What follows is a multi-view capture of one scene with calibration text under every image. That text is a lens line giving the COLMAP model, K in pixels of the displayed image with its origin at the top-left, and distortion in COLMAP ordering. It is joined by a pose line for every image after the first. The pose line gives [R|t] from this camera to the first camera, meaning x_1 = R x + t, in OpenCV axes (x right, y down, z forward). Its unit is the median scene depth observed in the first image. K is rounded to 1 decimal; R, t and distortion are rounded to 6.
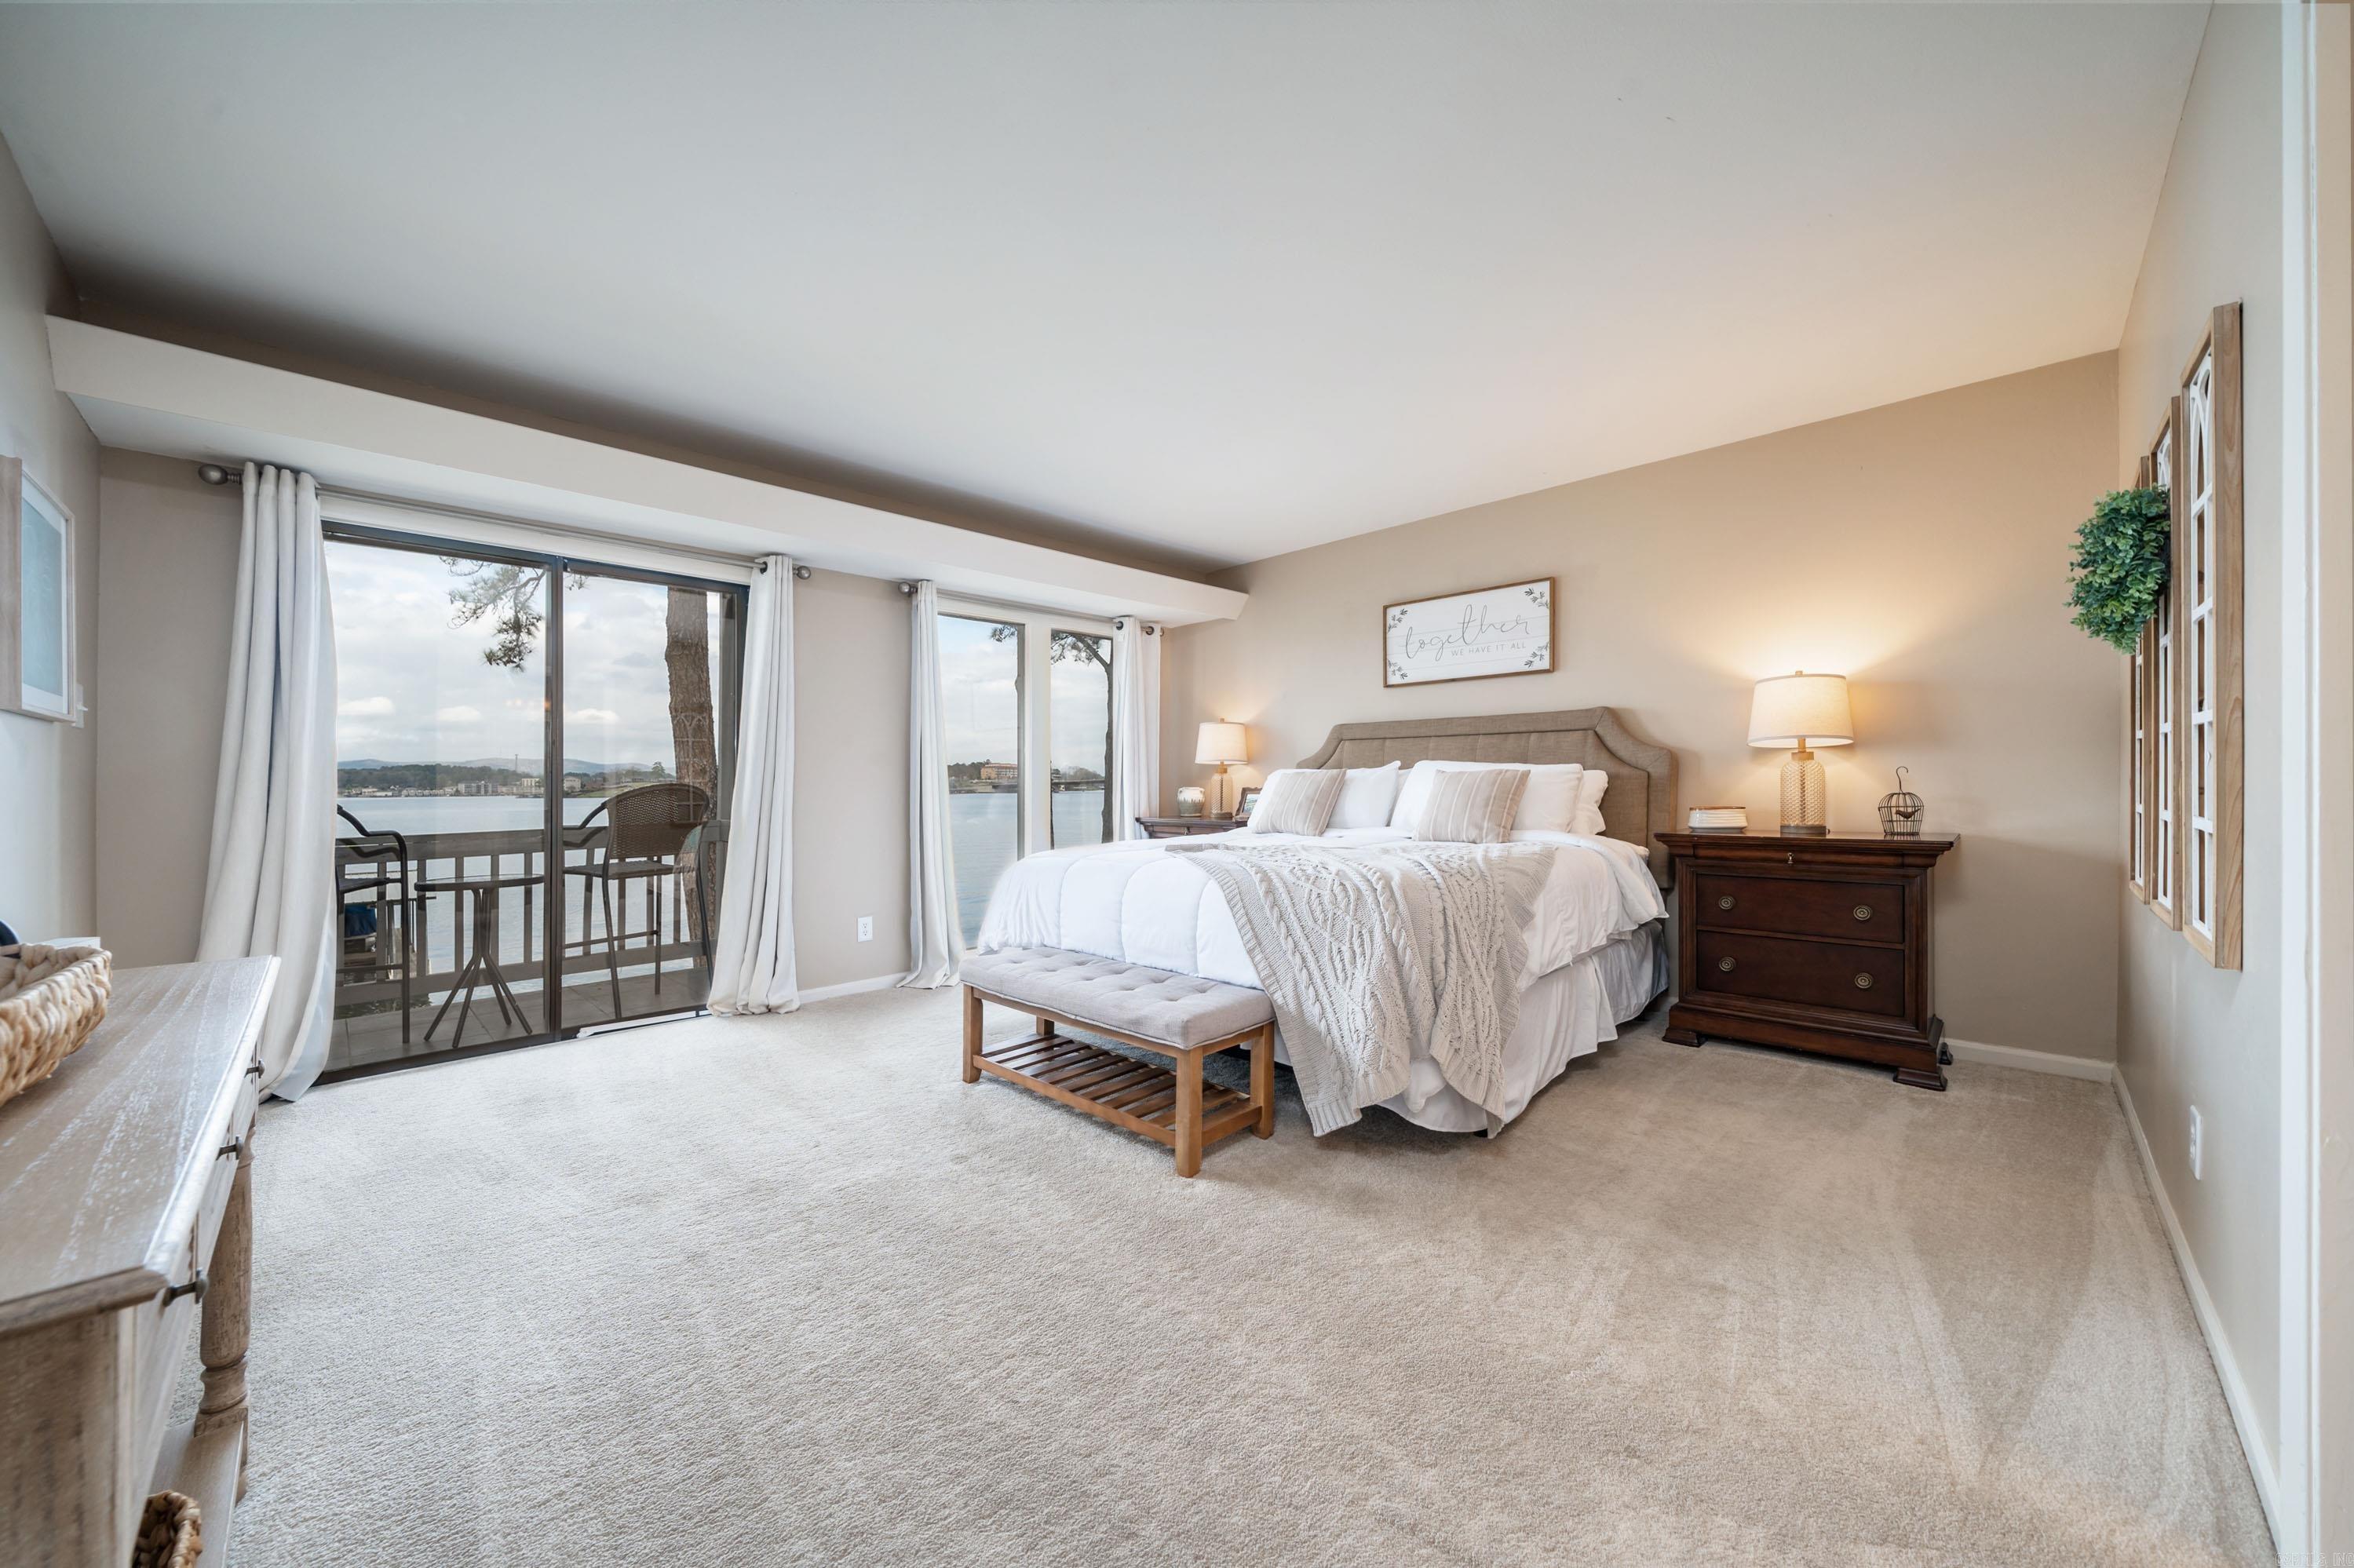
lens RADIAL K [[842.9, 0, 1166.6], [0, 842.9, 778.3], [0, 0, 1]] dist [0.001261, 0.000002]
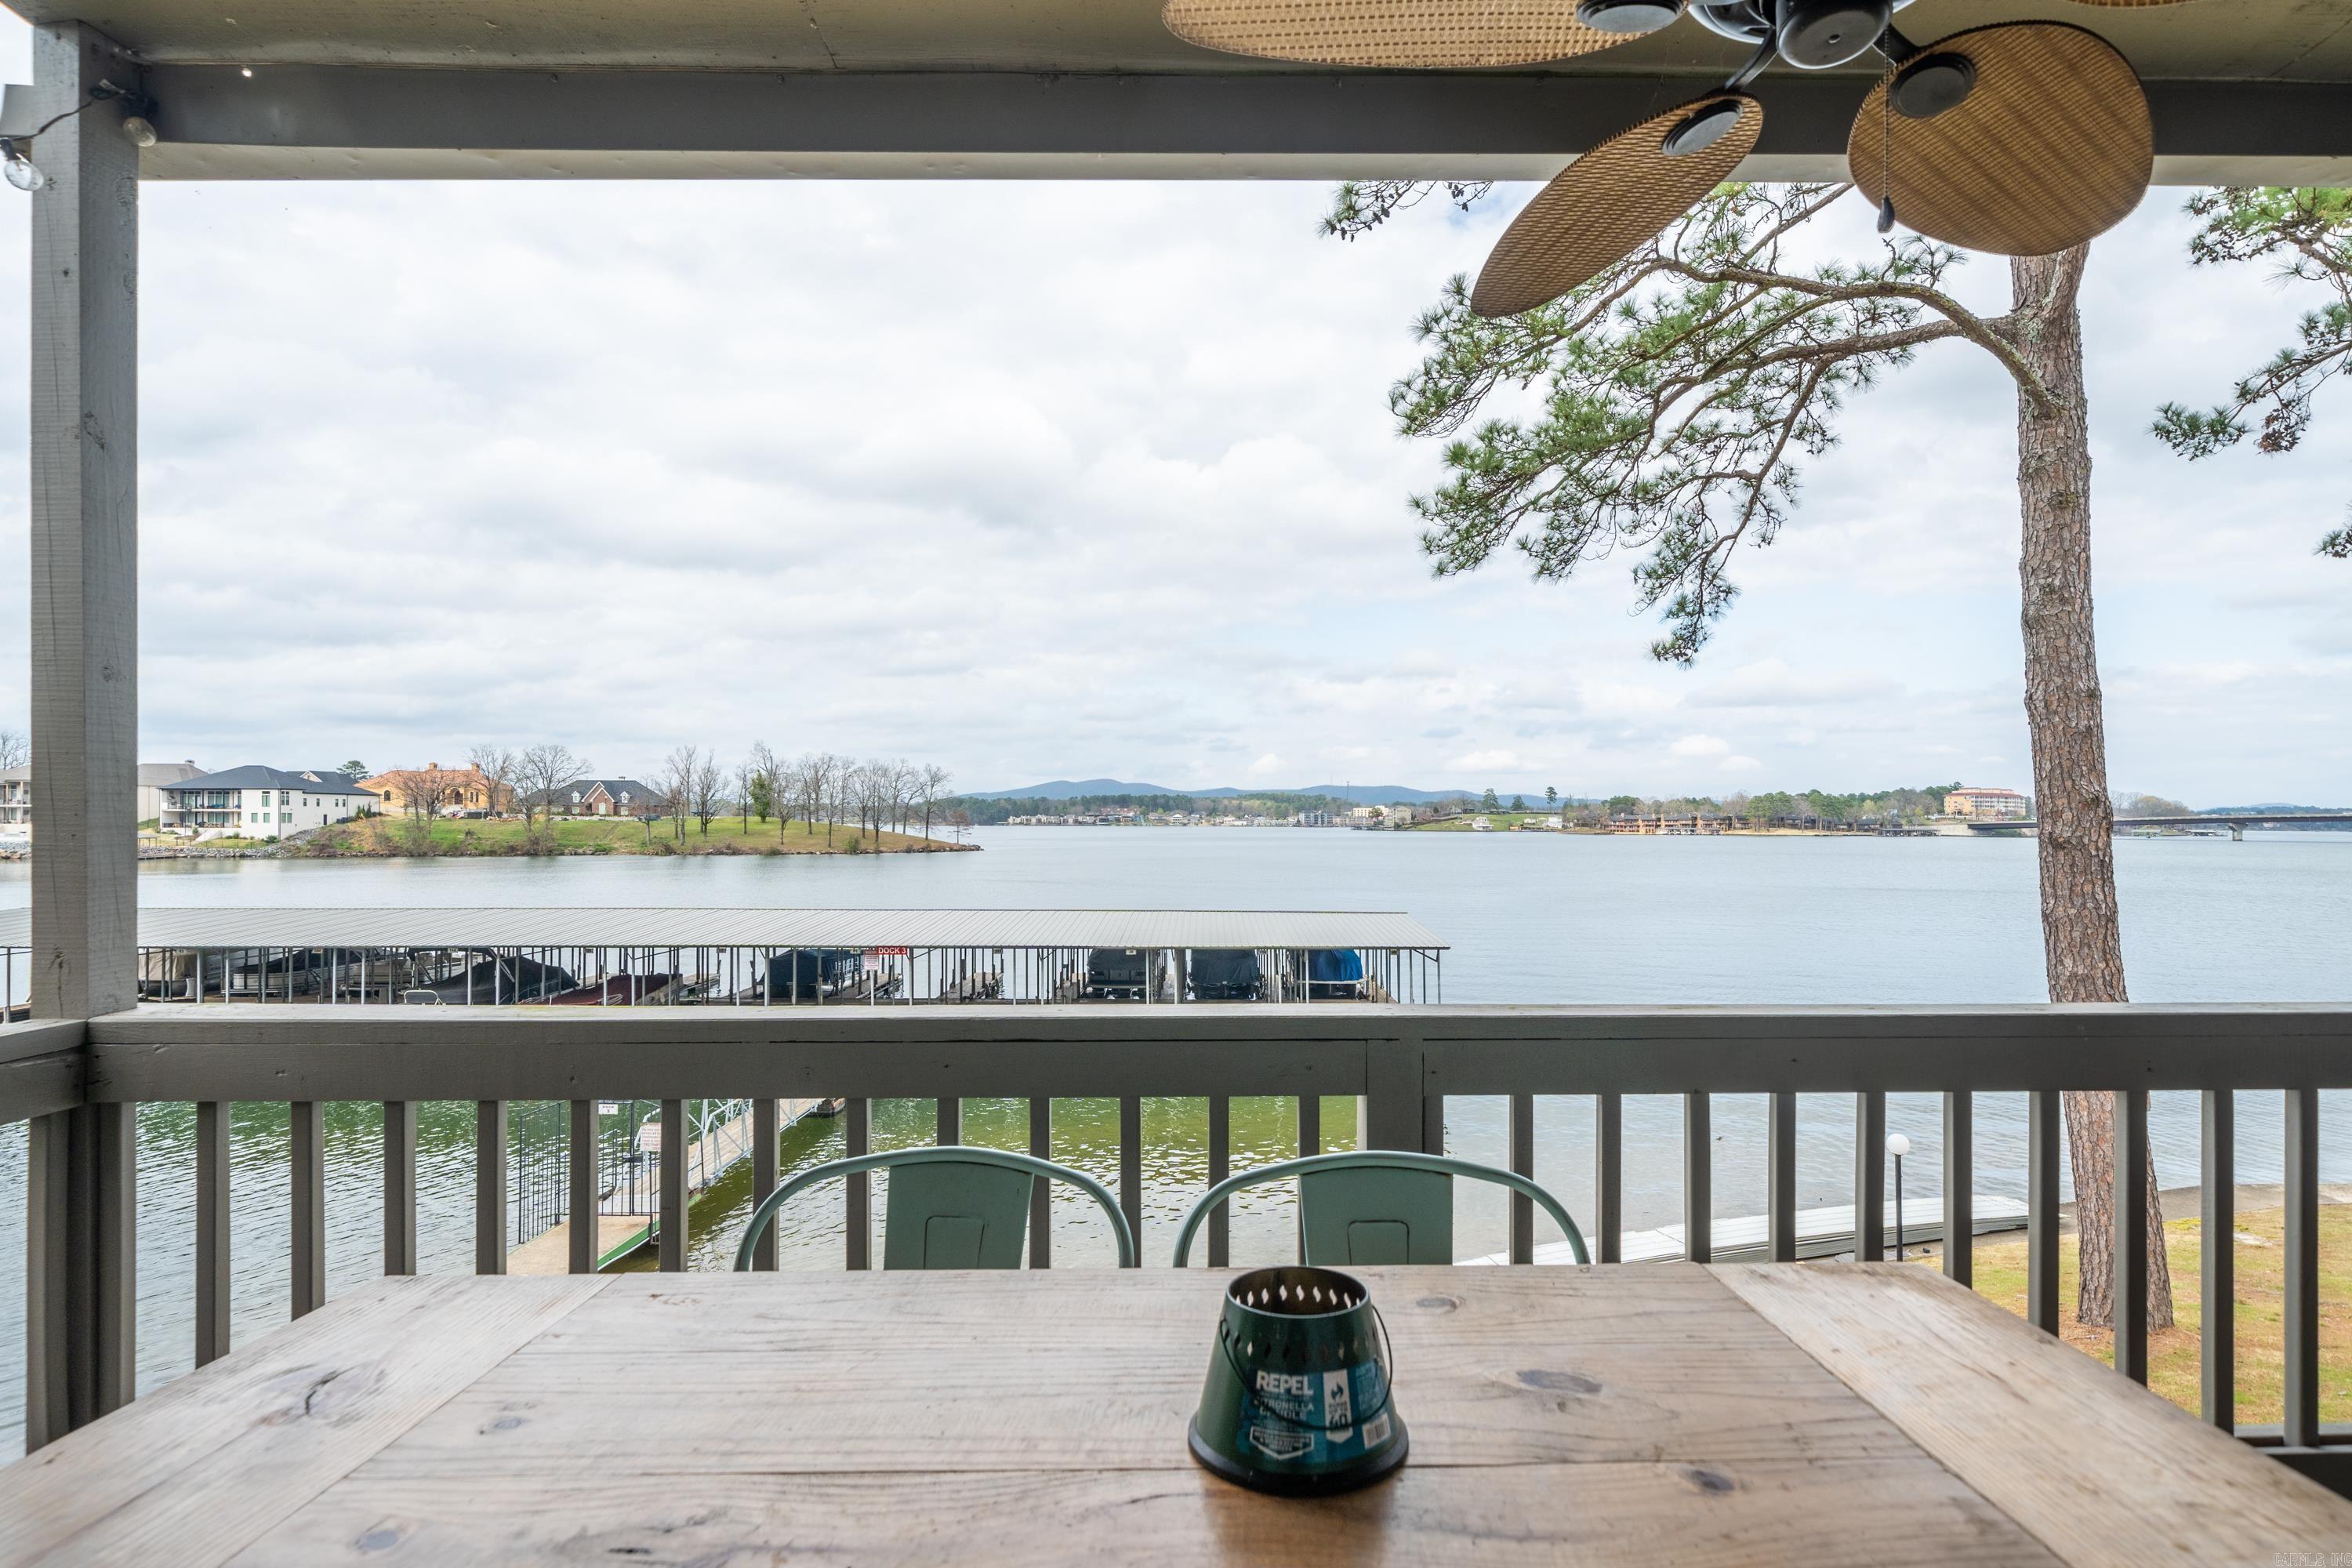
lens RADIAL K [[1178.9, 0, 1222.4], [0, 1178.9, 821.1], [0, 0, 1]] dist [0.004278, -0.001313]
pose [[0.721849, 0.013501, -0.691918, -0.415066], [-0.007126, 0.999902, 0.012076, -0.001434], [0.692013, -0.003787, 0.721875, -0.041320]]
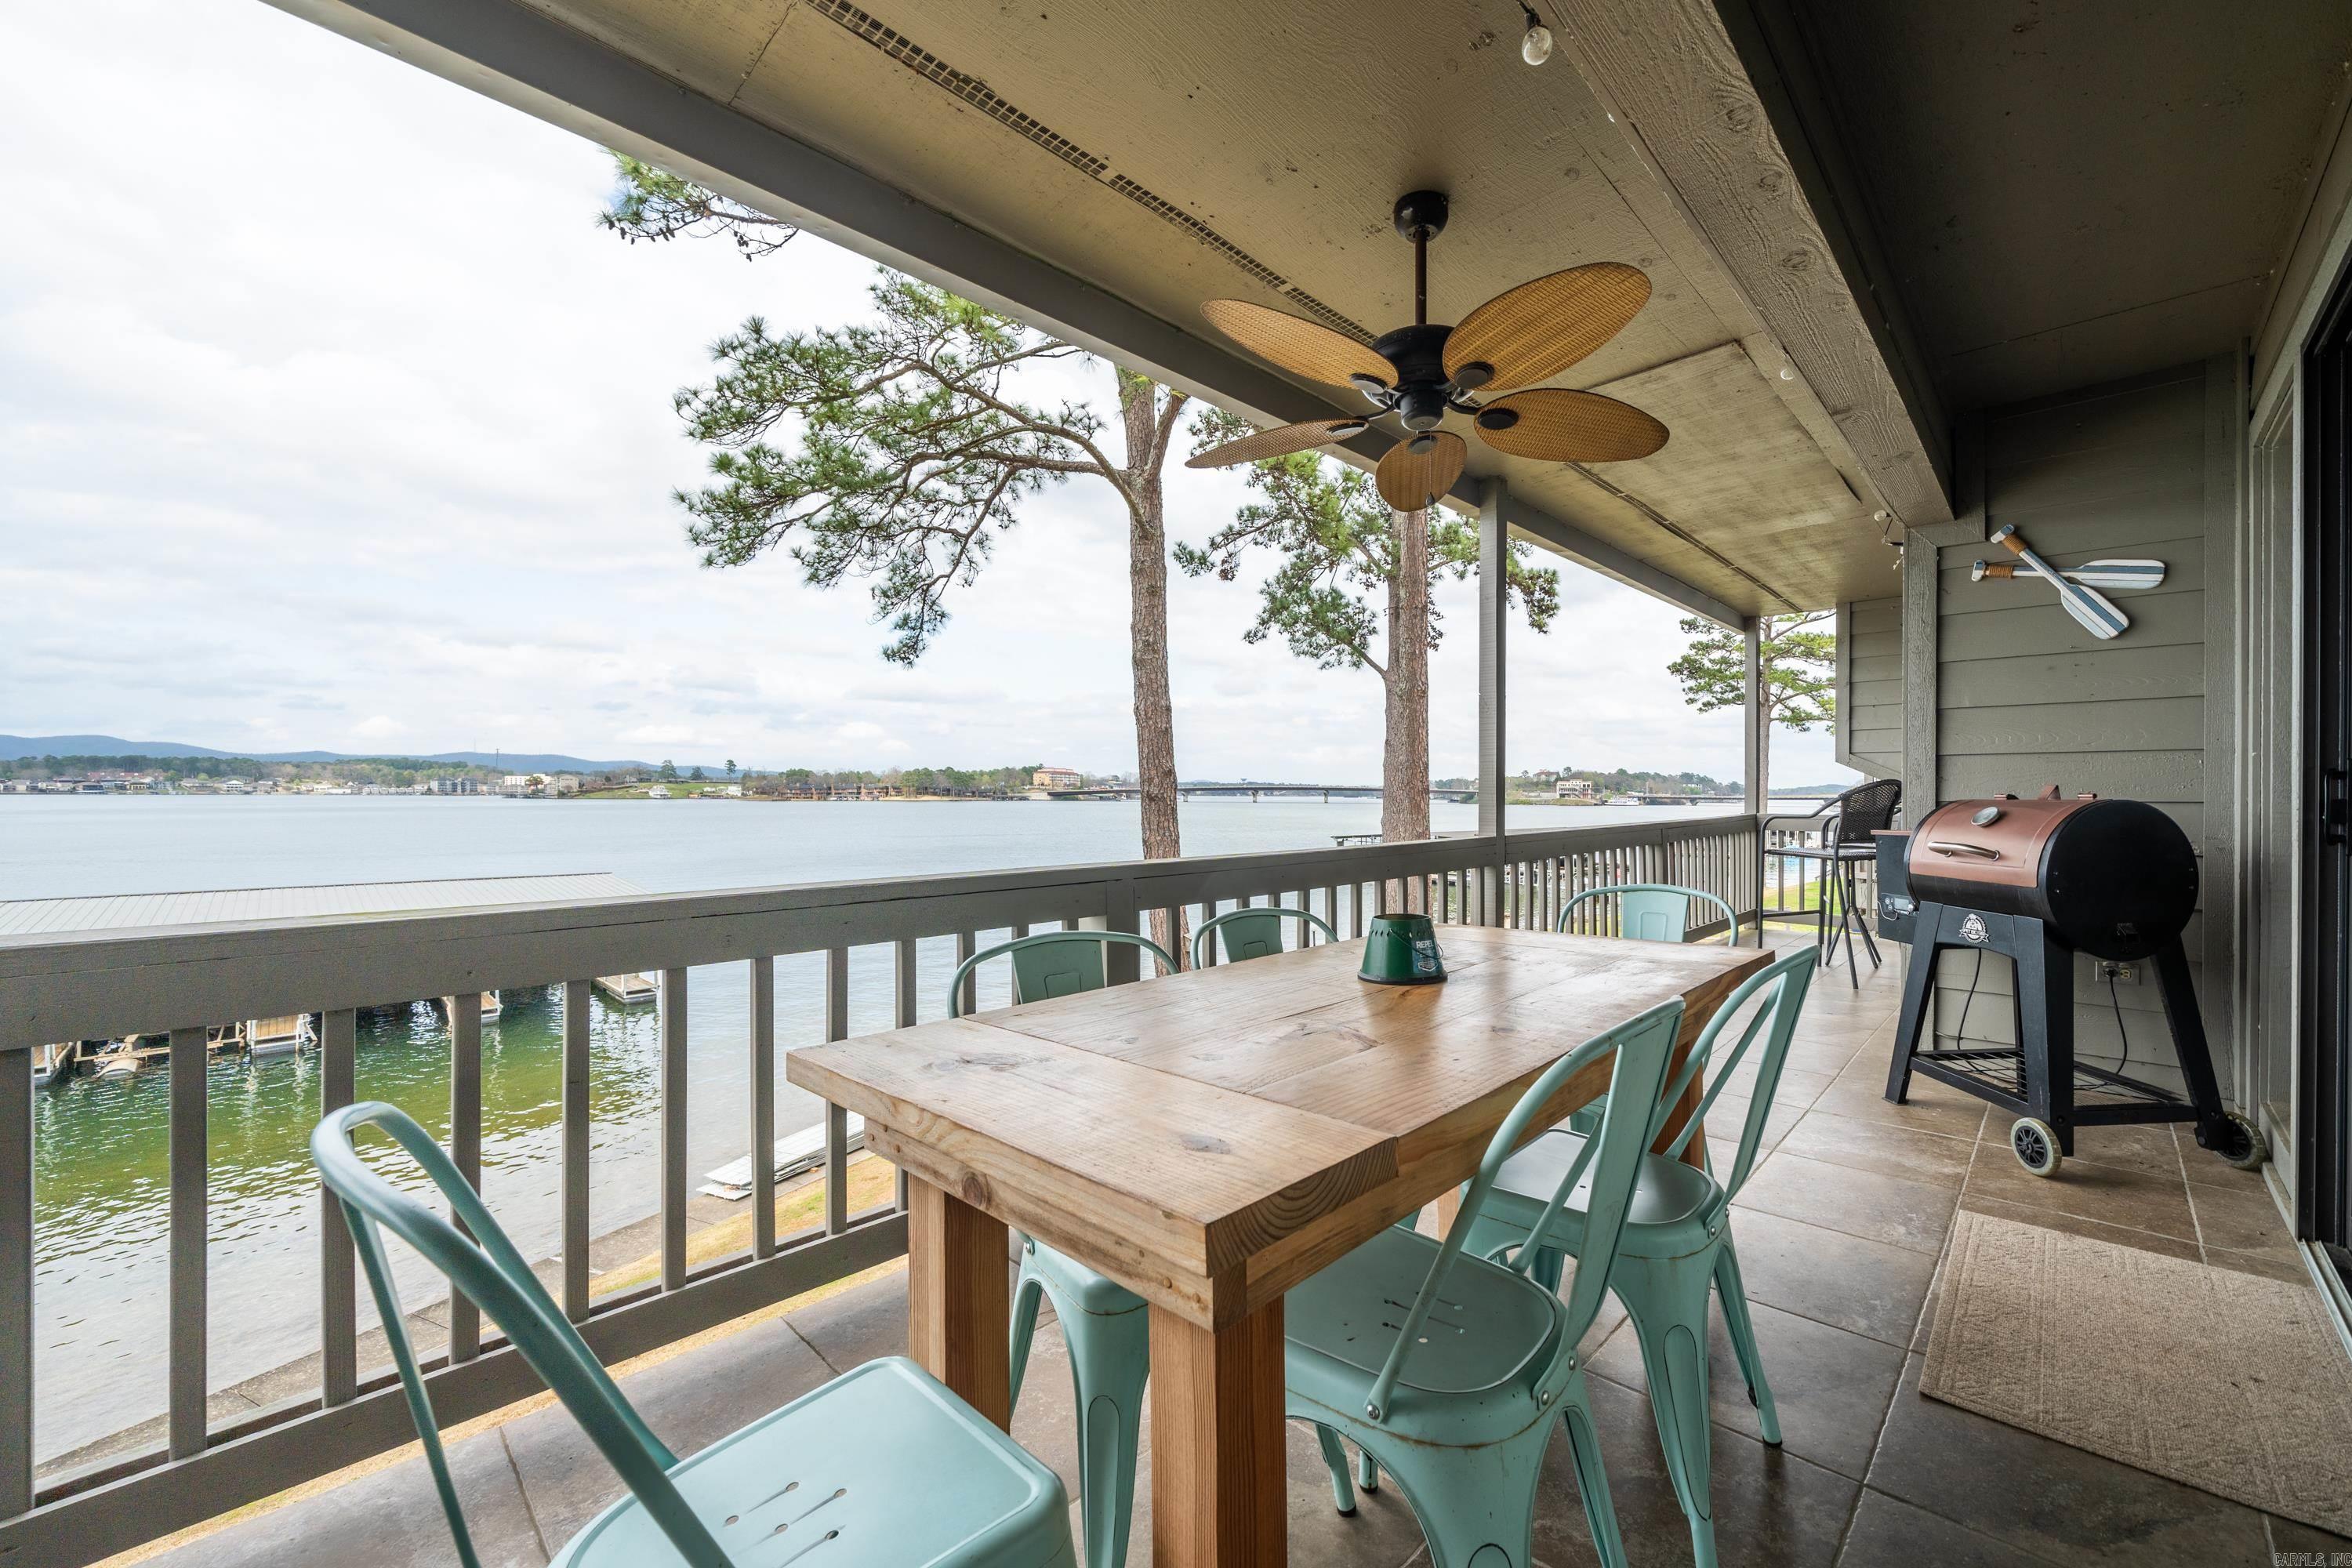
lens RADIAL K [[909.1, 0, 1287.1], [0, 909.1, 789.9], [0, 0, 1]] dist [-0.002230, 0.000289]
pose [[0.998239, 0.015361, 0.057303, -0.469414], [-0.015515, 0.999877, 0.002253, 0.006661], [-0.057261, -0.003138, 0.998354, -0.101218]]
